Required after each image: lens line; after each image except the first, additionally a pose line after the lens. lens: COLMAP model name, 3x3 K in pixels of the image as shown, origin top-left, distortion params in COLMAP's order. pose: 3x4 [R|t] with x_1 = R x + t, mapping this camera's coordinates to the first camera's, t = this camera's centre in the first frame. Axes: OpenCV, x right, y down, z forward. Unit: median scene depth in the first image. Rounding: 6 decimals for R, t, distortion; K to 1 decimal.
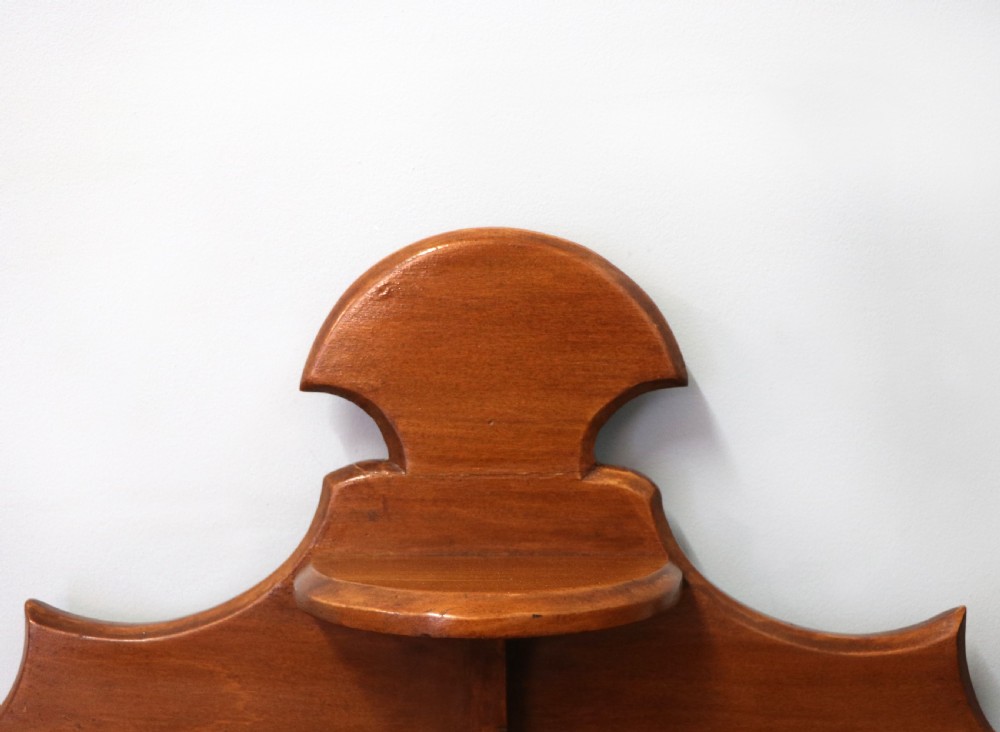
lens RADIAL K [[1456.1, 0, 506.2], [0, 1456.1, 410.2], [0, 0, 1]] dist [-0.008173, 0.000000]
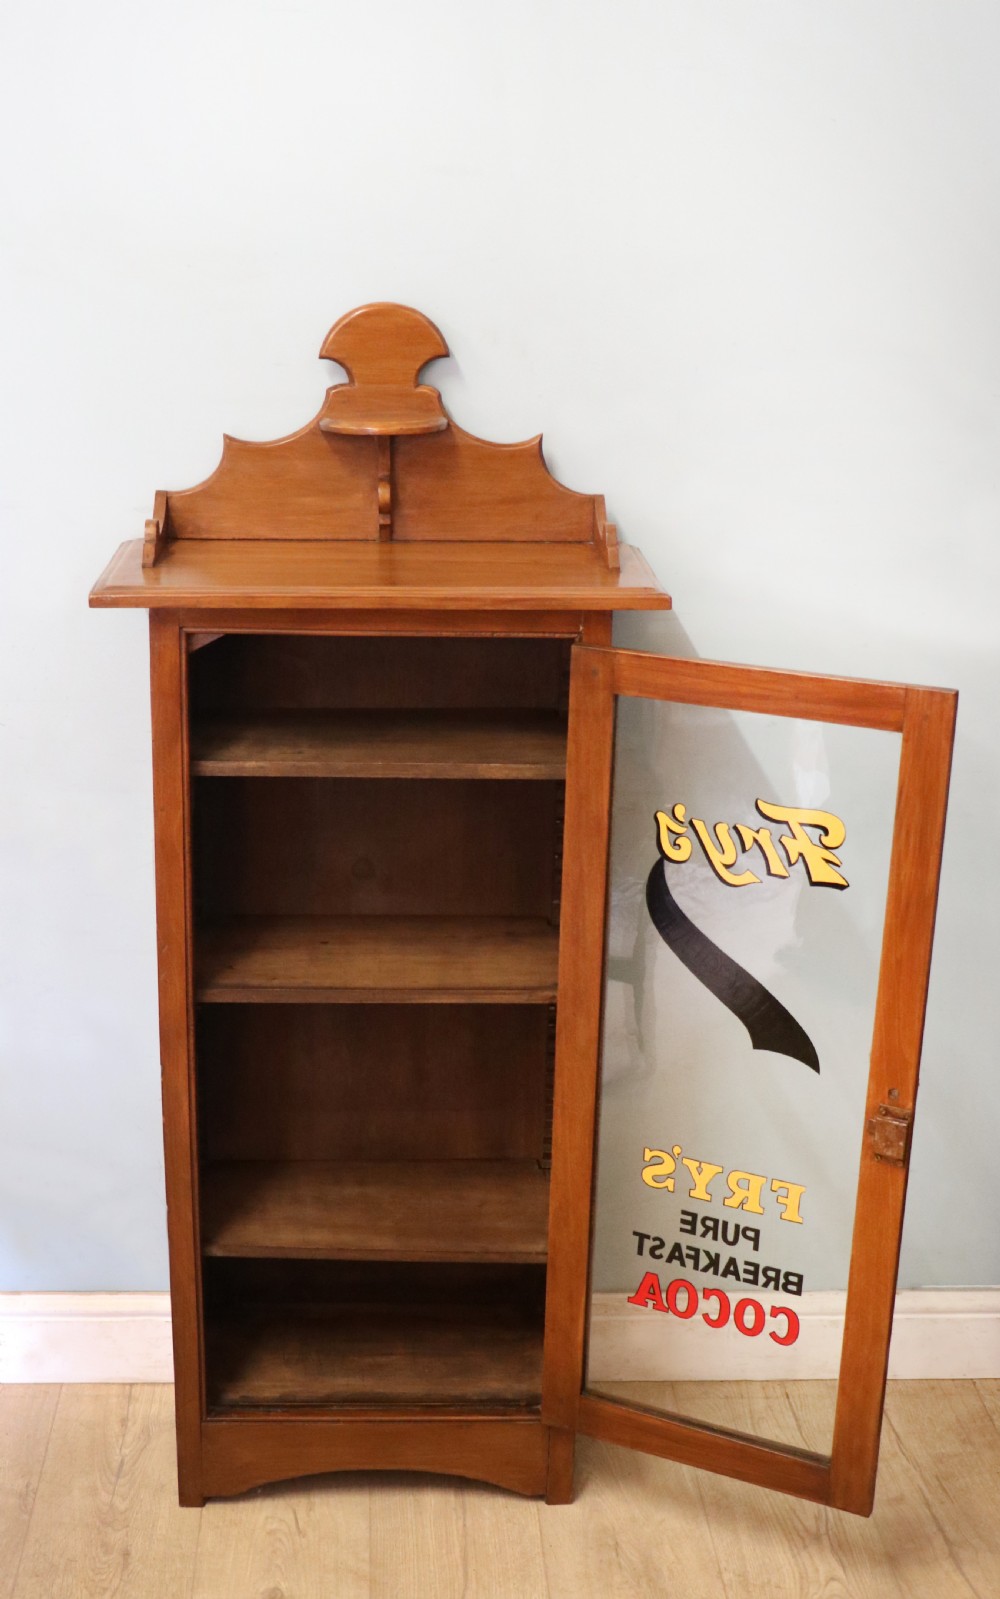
lens RADIAL K [[2125.8, 0, 437.8], [0, 2125.8, 897.0], [0, 0, 1]] dist [-0.037745, 0.000000]
pose [[0.997760, -0.018384, 0.064321, -0.198855], [0.002320, 0.970428, 0.241379, 0.007967], [-0.066856, -0.240689, 0.968297, -3.467385]]
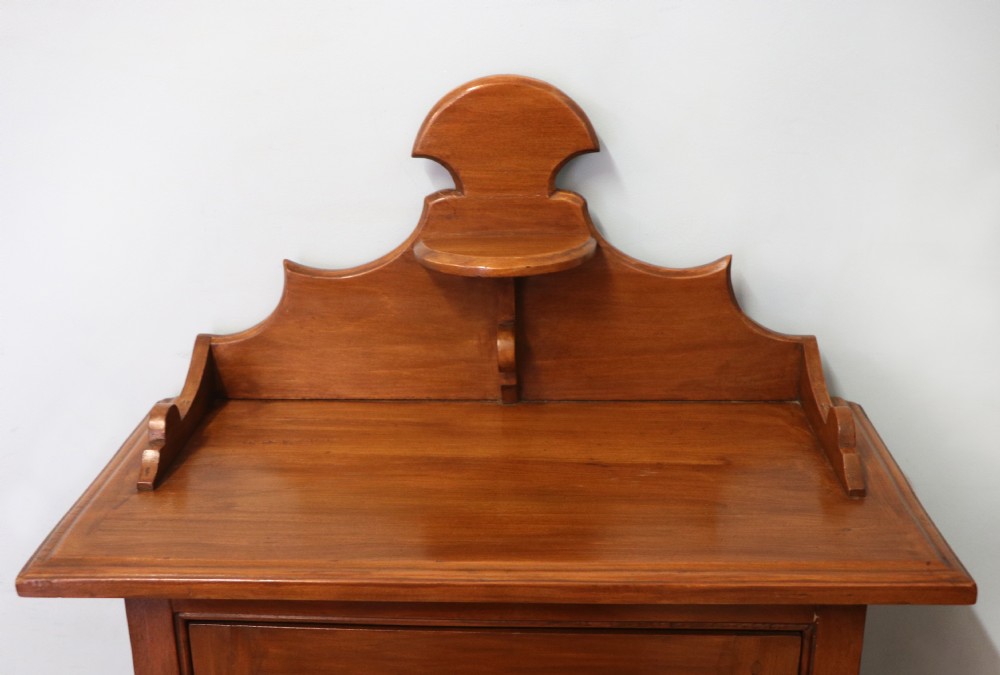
lens RADIAL K [[1174.5, 0, 502.1], [0, 1174.5, 371.7], [0, 0, 1]] dist [-0.036724, 0.000000]
pose [[0.999796, -0.019478, -0.005324, -0.011035], [0.020193, 0.963179, 0.268102, -0.164601], [-0.000095, -0.268154, 0.963376, -0.685961]]
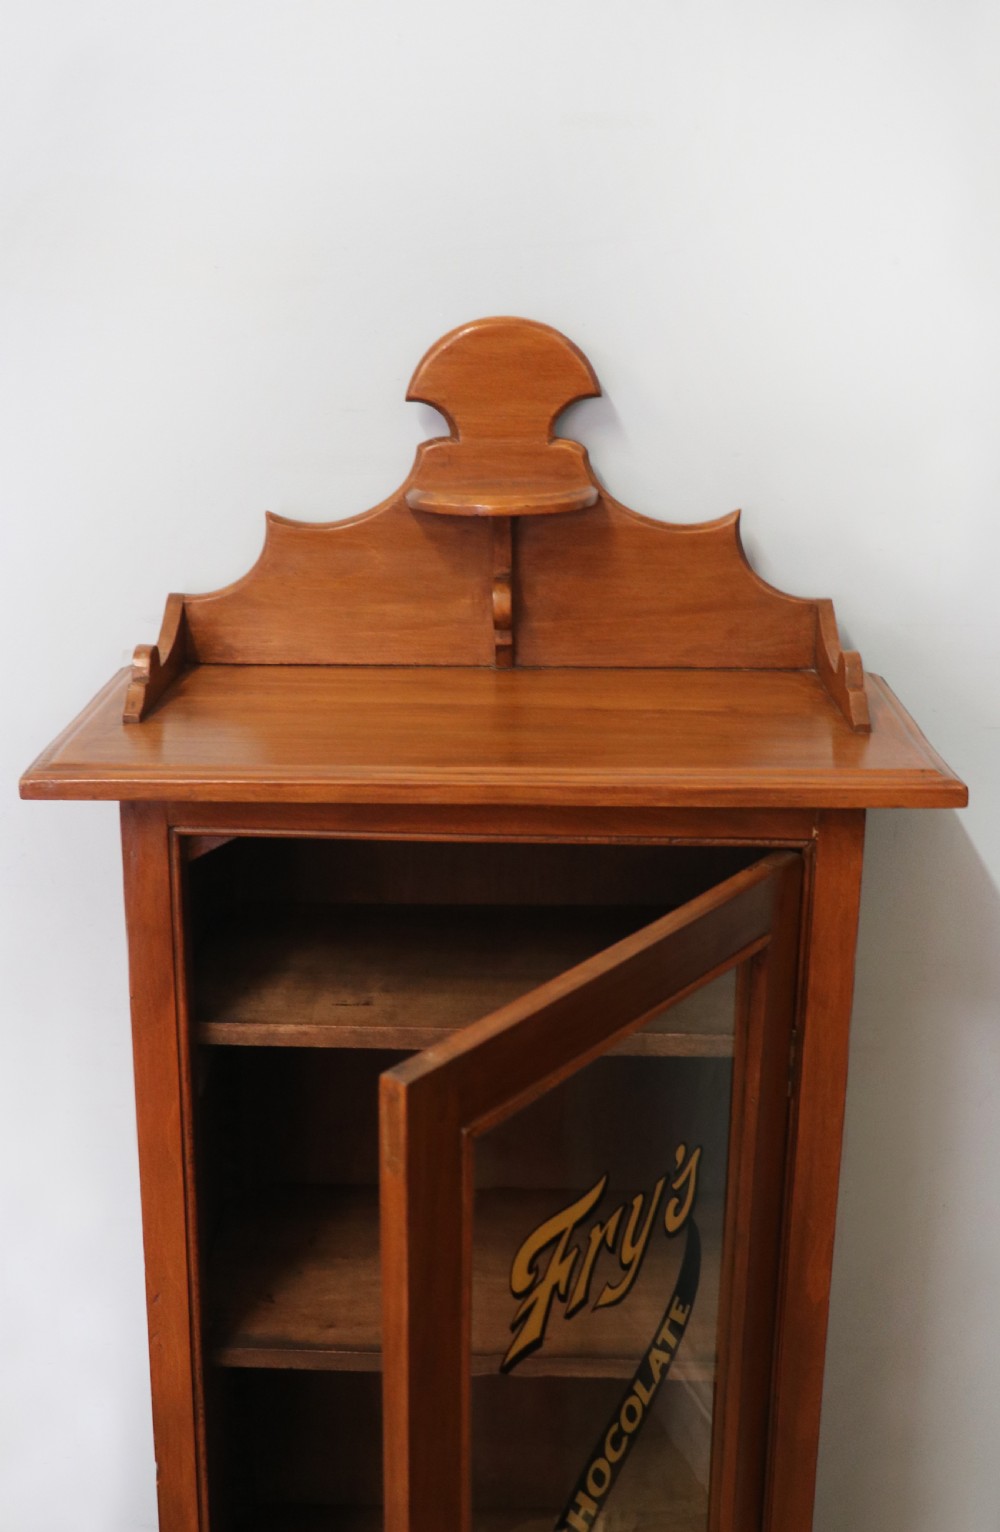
lens RADIAL K [[1780.5, 0, 452.5], [0, 1780.5, 755.8], [0, 0, 1]] dist [-0.049134, 0.000000]
pose [[0.999931, -0.008470, -0.008181, -0.062746], [0.009880, 0.981430, 0.191565, -0.002518], [0.006407, -0.191633, 0.981446, -1.470091]]
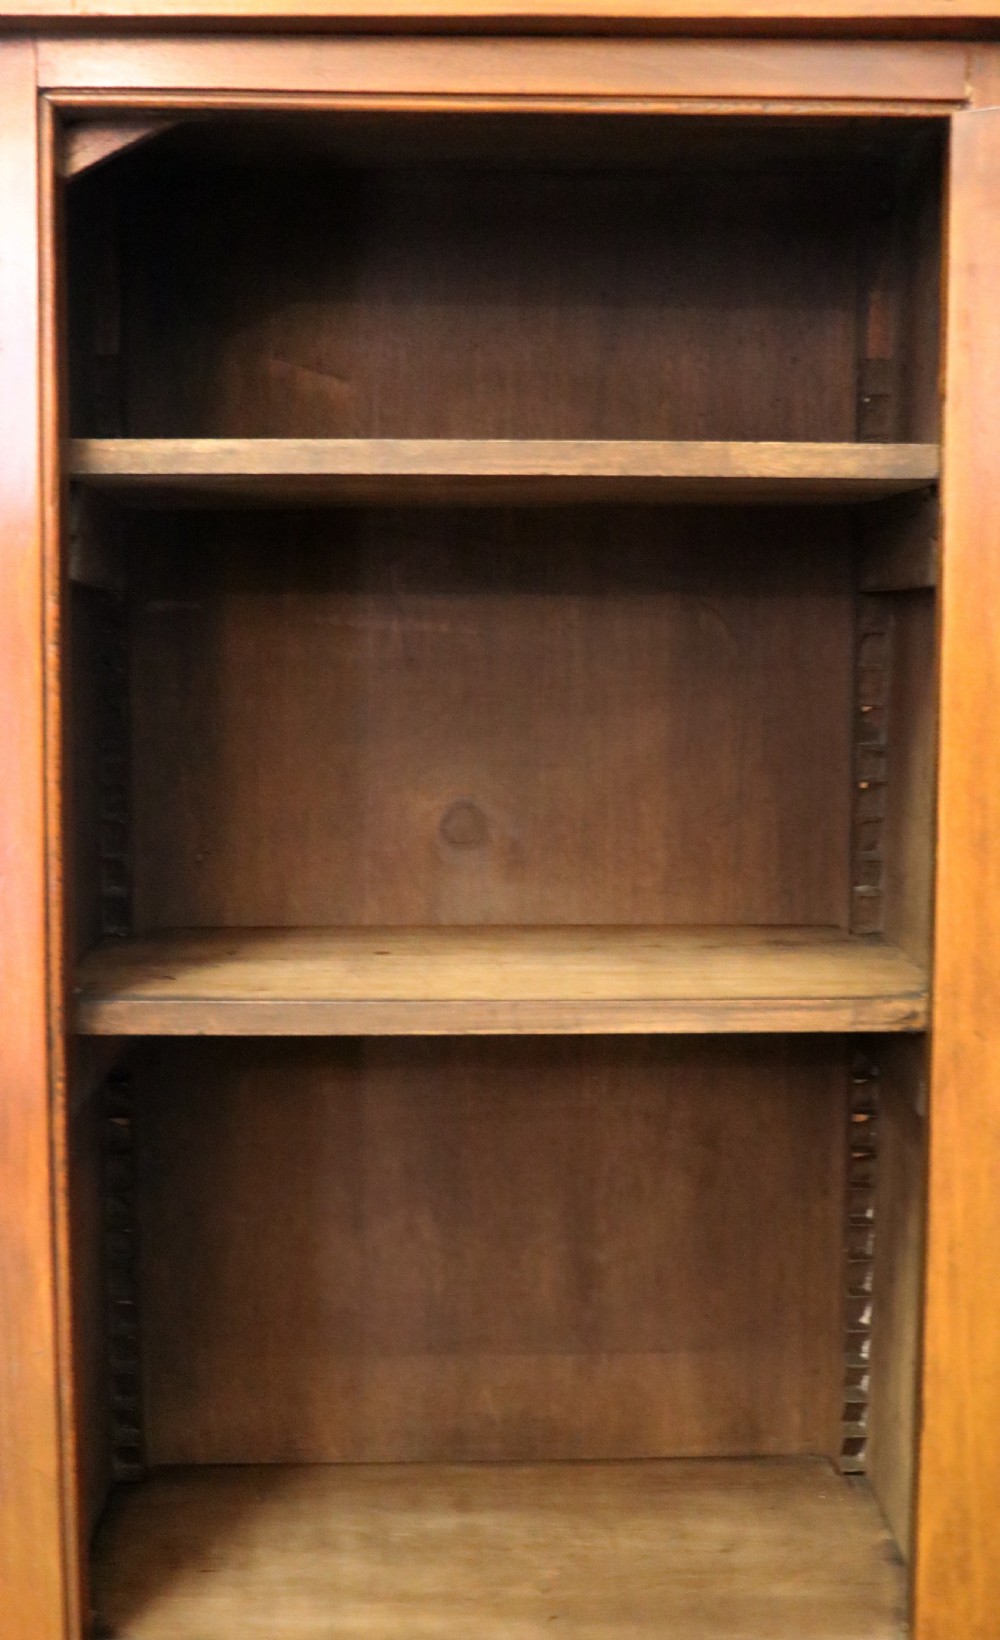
lens RADIAL K [[1977.4, 0, 503.3], [0, 1977.4, 832.9], [0, 0, 1]] dist [-0.053916, 0.000000]
pose [[0.998257, -0.015337, 0.056991, -0.139977], [0.015719, 0.999857, -0.006257, 1.104361], [-0.056887, 0.007142, 0.998355, -1.022968]]
